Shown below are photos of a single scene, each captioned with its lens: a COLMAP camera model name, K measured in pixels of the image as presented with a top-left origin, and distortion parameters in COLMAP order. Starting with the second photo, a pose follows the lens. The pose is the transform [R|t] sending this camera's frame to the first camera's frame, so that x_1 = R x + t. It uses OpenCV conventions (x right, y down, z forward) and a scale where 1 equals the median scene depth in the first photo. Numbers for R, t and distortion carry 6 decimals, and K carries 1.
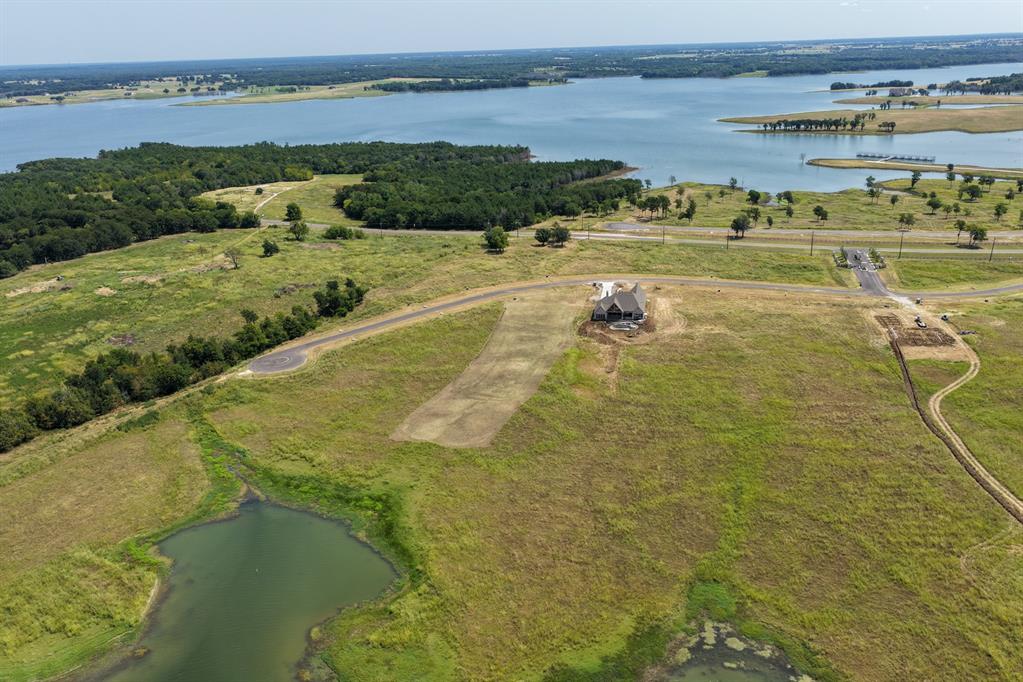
lens RADIAL K [[851.4, 0, 511.3], [0, 851.4, 336.5], [0, 0, 1]] dist [-0.017094, 0.044942]
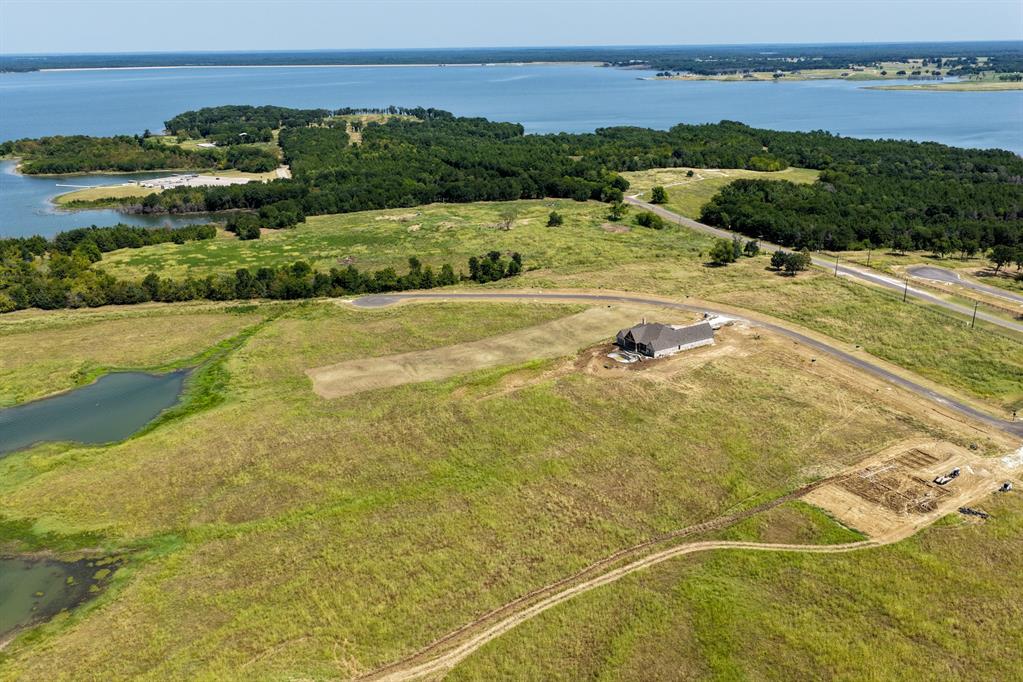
lens RADIAL K [[851.4, 0, 512.4], [0, 851.4, 340.4], [0, 0, 1]] dist [-0.017094, 0.044942]
pose [[0.655947, 0.269753, -0.704958, 0.551978], [-0.251098, 0.958750, 0.133225, -0.096144], [0.711816, 0.089625, 0.696624, 0.228832]]
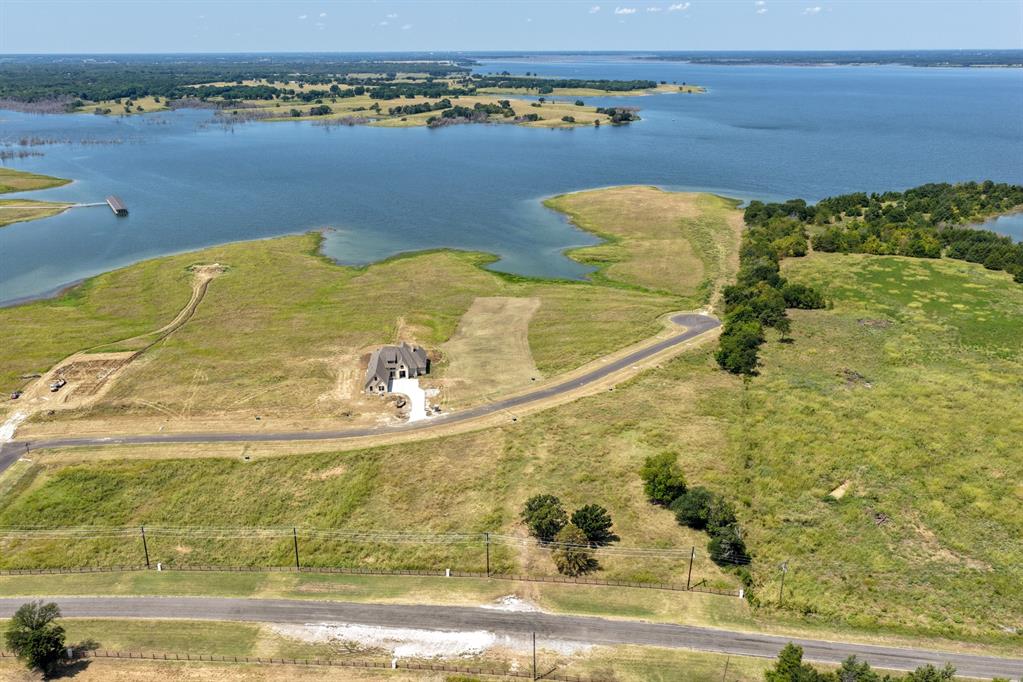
lens RADIAL K [[851.4, 0, 513.0], [0, 851.4, 335.8], [0, 0, 1]] dist [-0.017094, 0.044942]
pose [[-0.965056, 0.117602, -0.234174, 0.179155], [-0.050906, 0.792477, 0.607773, -0.489437], [0.257053, 0.598456, -0.758798, 1.393796]]
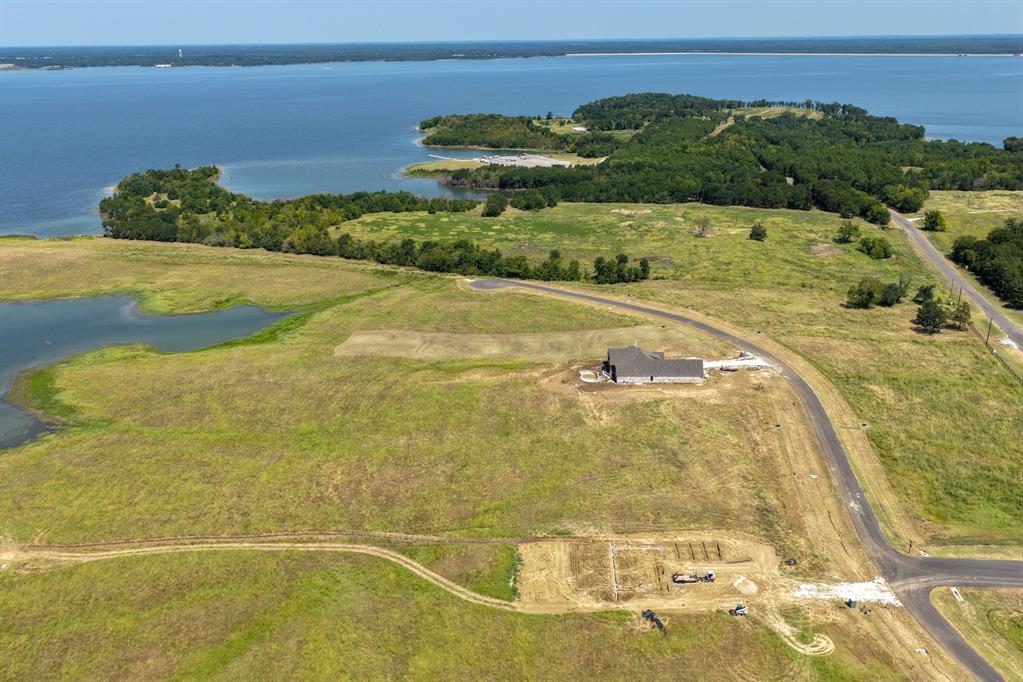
lens RADIAL K [[851.4, 0, 511.7], [0, 851.4, 341.8], [0, 0, 1]] dist [-0.017094, 0.044942]
pose [[0.137764, 0.362083, -0.921909, 0.728035], [-0.314527, 0.898600, 0.305927, -0.226627], [0.939199, 0.247819, 0.237680, 0.569557]]
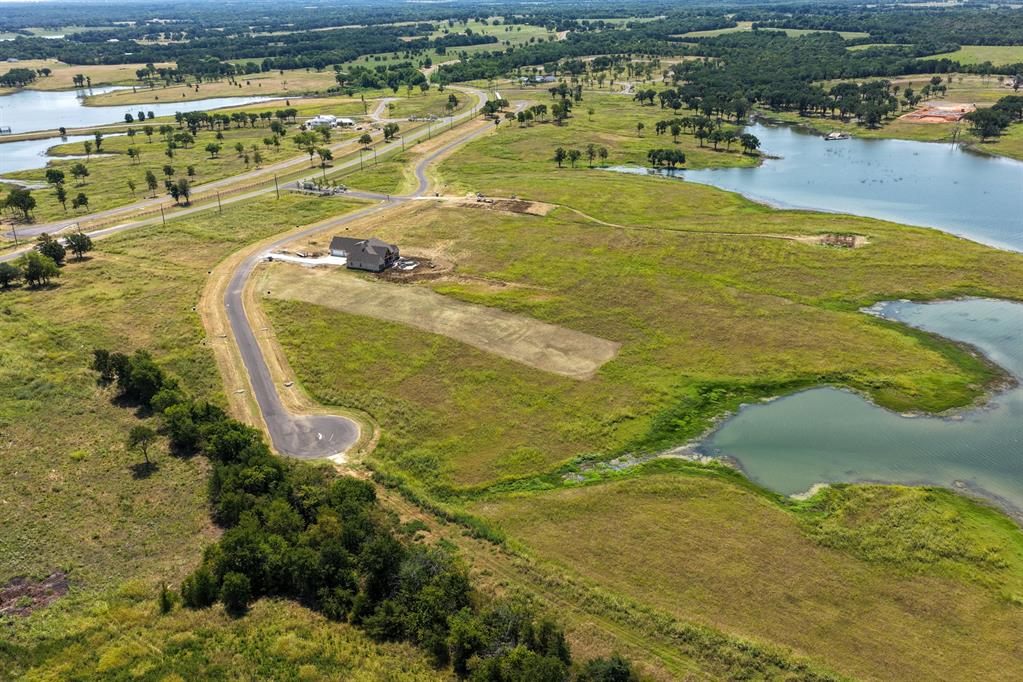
lens RADIAL K [[851.4, 0, 510.8], [0, 851.4, 342.1], [0, 0, 1]] dist [-0.017094, 0.044942]
pose [[0.210046, -0.352788, 0.911823, -0.642268], [0.328626, 0.903842, 0.273999, -0.133706], [-0.920807, 0.242096, 0.305784, 0.480576]]
